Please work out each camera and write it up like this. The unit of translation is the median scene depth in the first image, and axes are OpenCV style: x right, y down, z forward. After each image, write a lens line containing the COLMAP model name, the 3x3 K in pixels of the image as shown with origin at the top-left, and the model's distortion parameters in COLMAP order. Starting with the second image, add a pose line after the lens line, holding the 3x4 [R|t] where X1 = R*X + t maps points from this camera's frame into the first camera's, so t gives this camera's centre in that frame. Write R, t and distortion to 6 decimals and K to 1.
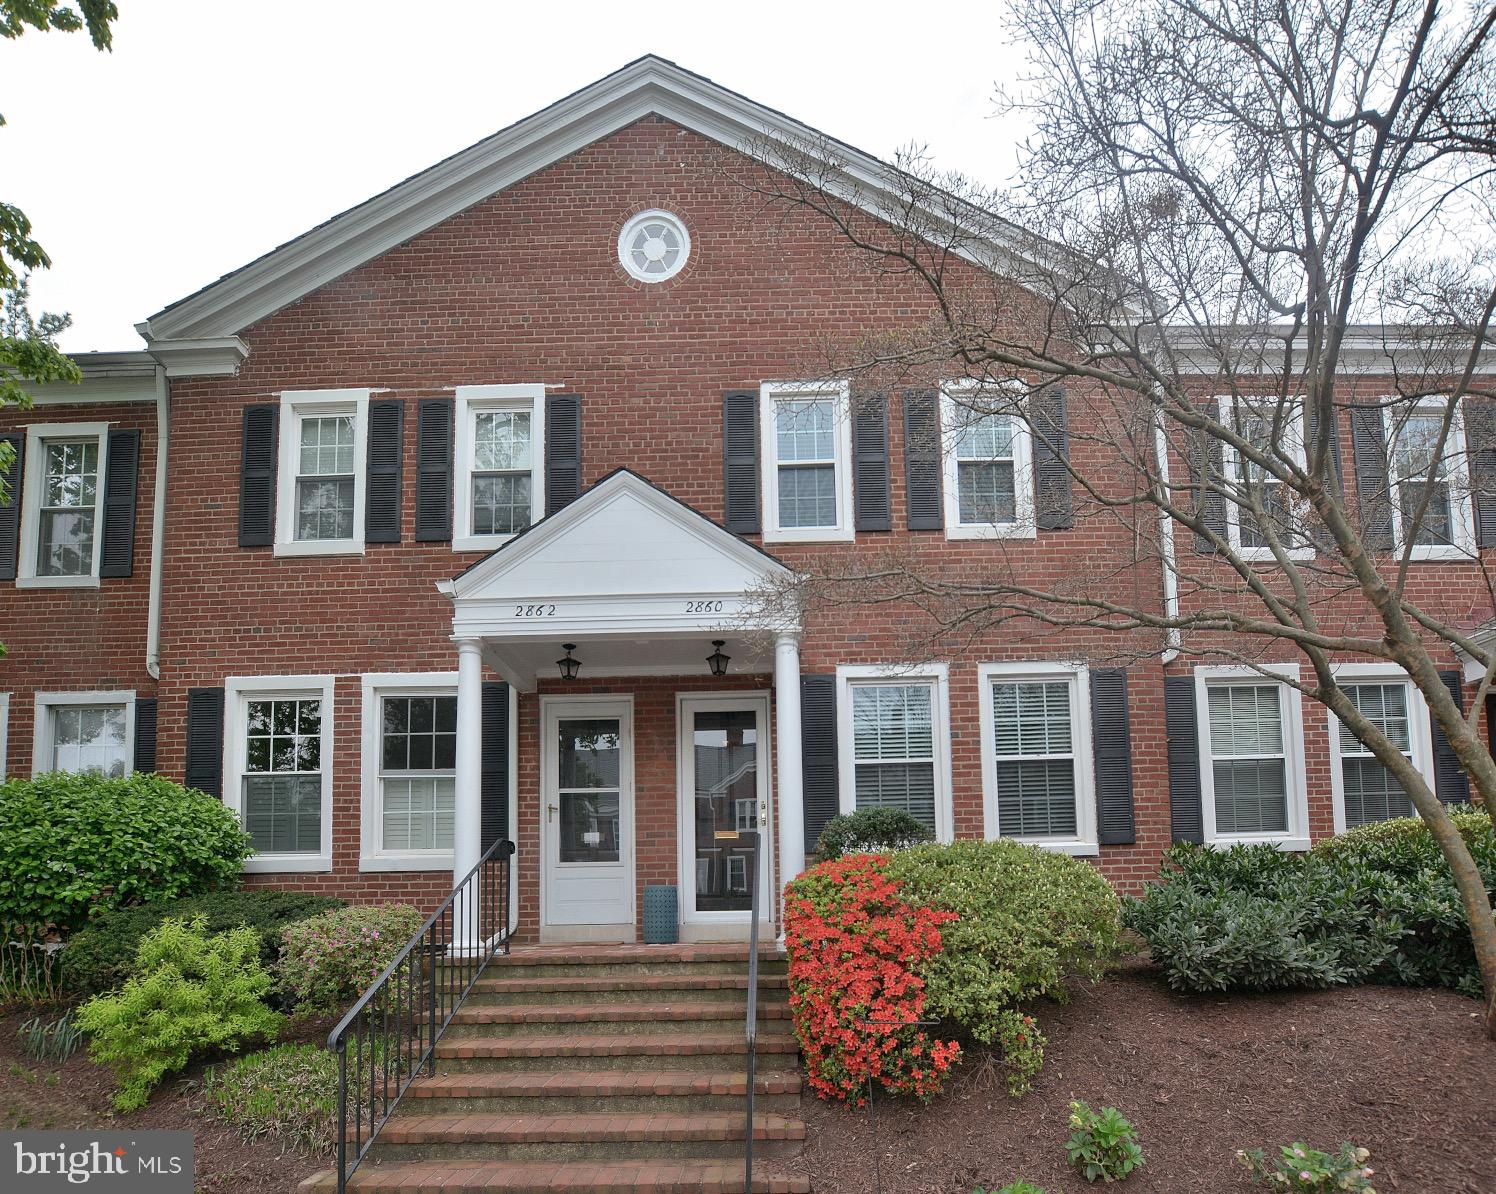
lens RADIAL K [[667.6, 0, 745.5], [0, 667.6, 604.3], [0, 0, 1]] dist [-0.016236, -0.002058]
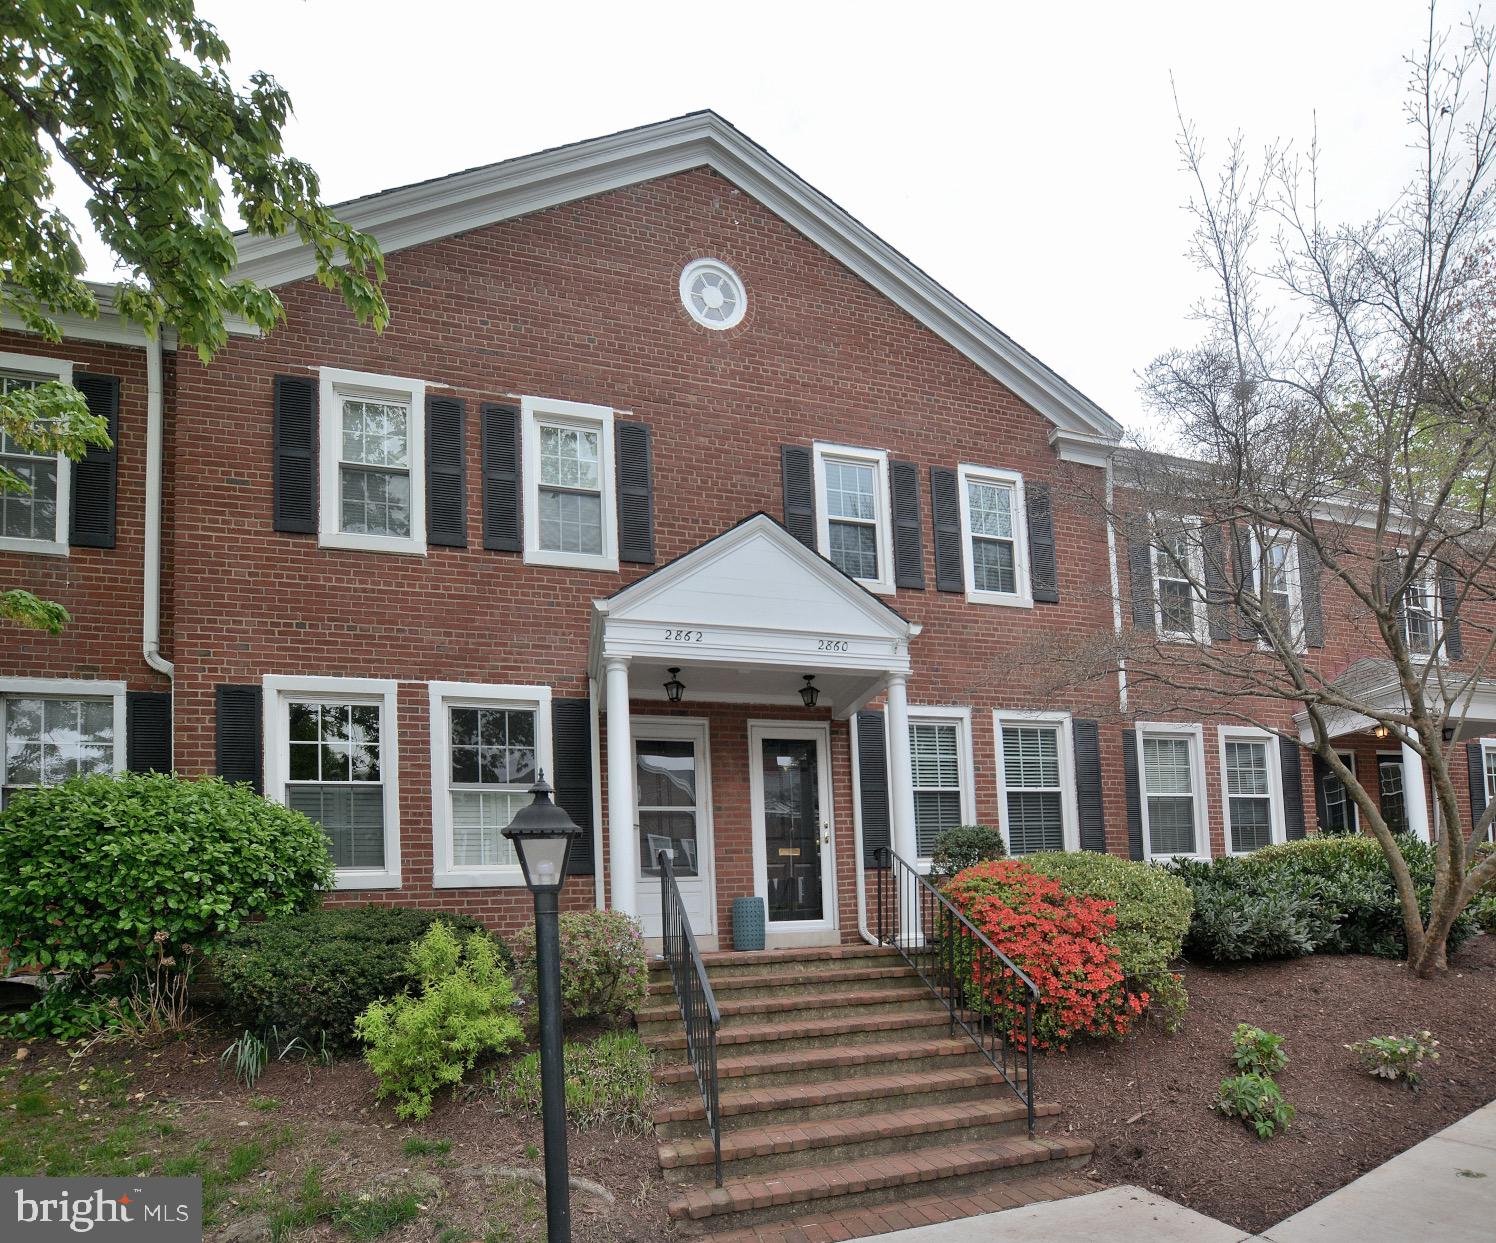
lens RADIAL K [[670.7, 0, 745.5], [0, 670.7, 626.1], [0, 0, 1]] dist [-0.018720, 0.000675]
pose [[0.963898, 0.091315, 0.250125, -0.385618], [-0.087097, 0.995809, -0.027908, 0.012642], [-0.251625, 0.005116, 0.967811, -0.044728]]
